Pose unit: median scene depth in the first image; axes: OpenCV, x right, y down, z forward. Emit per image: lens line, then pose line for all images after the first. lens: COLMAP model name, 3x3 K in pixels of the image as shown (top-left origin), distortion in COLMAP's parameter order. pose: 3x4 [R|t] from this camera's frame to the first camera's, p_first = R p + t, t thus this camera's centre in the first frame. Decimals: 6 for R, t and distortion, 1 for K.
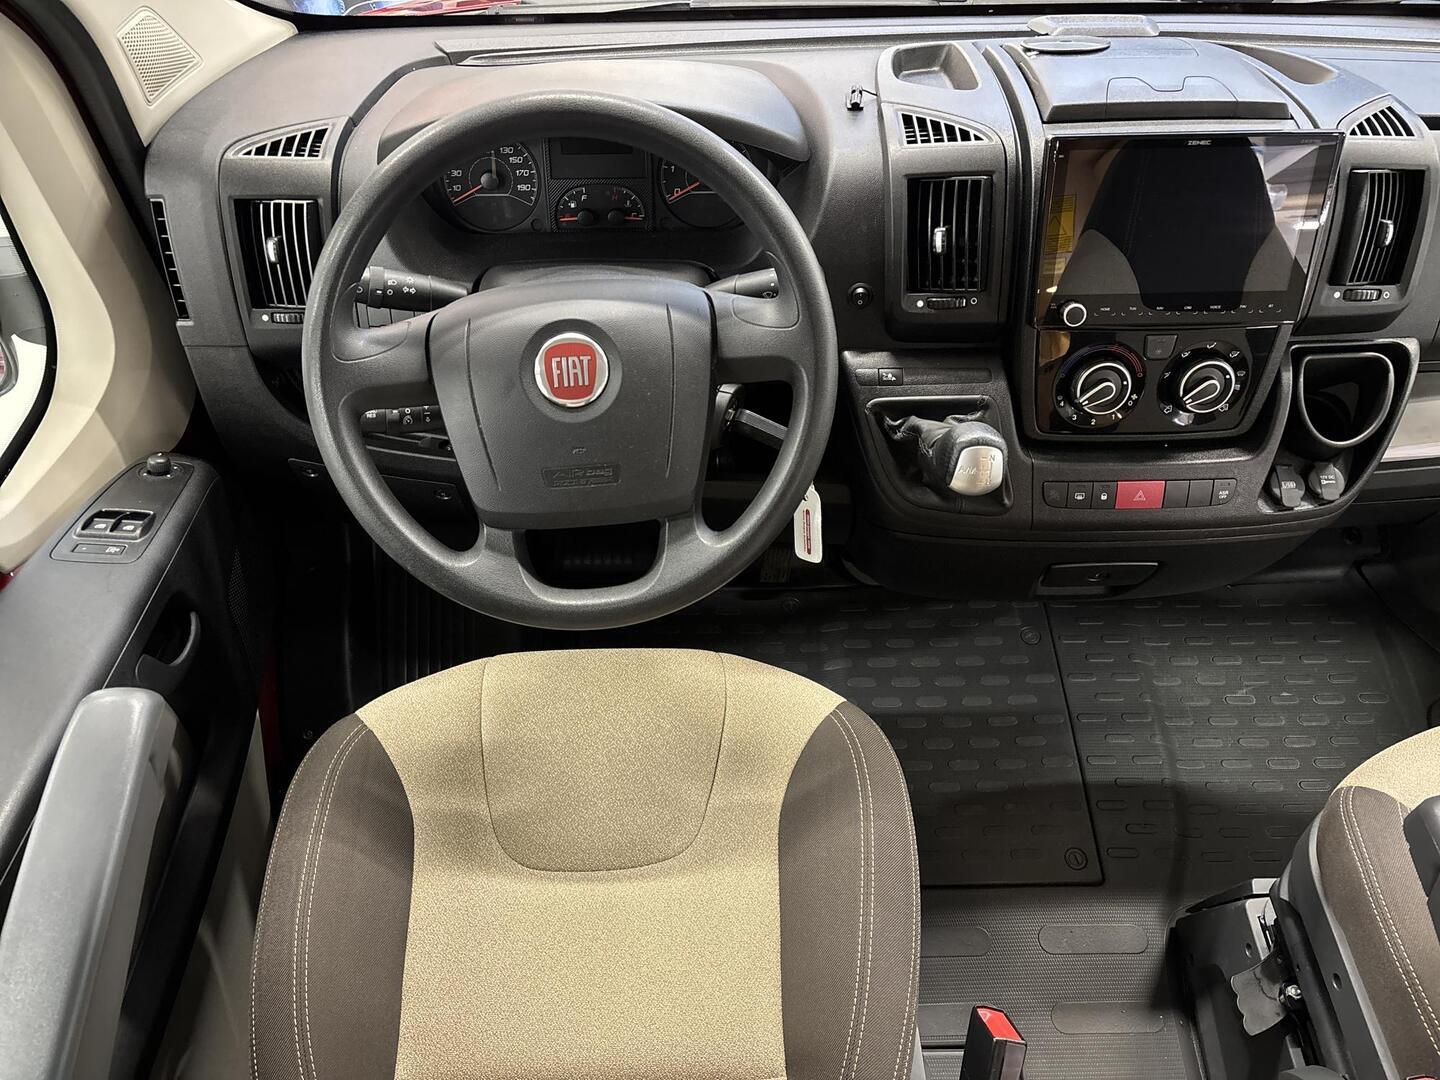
lens RADIAL K [[1120.6, 0, 716.6], [0, 1120.6, 535.4], [0, 0, 1]] dist [0.043278, -0.038408]
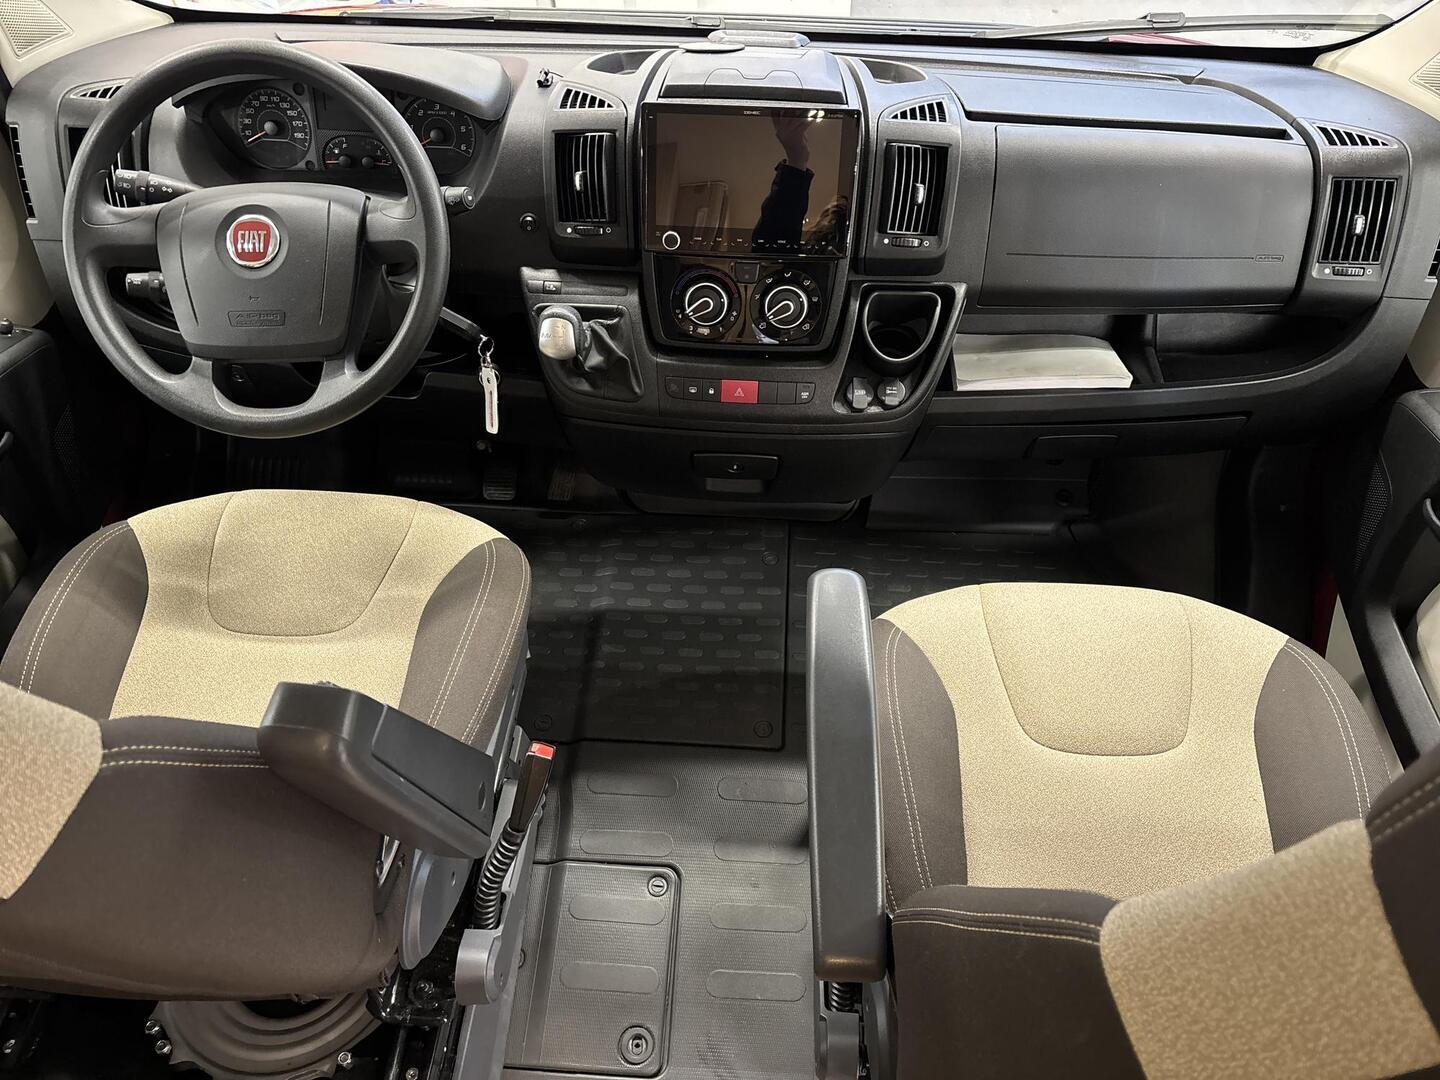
lens RADIAL K [[1120.6, 0, 731.7], [0, 1120.6, 553.1], [0, 0, 1]] dist [0.043278, -0.038408]
pose [[0.996740, 0.063965, -0.049172, 0.454537], [-0.066127, 0.996856, -0.043658, 0.211764], [0.046225, 0.046767, 0.997836, -0.280277]]
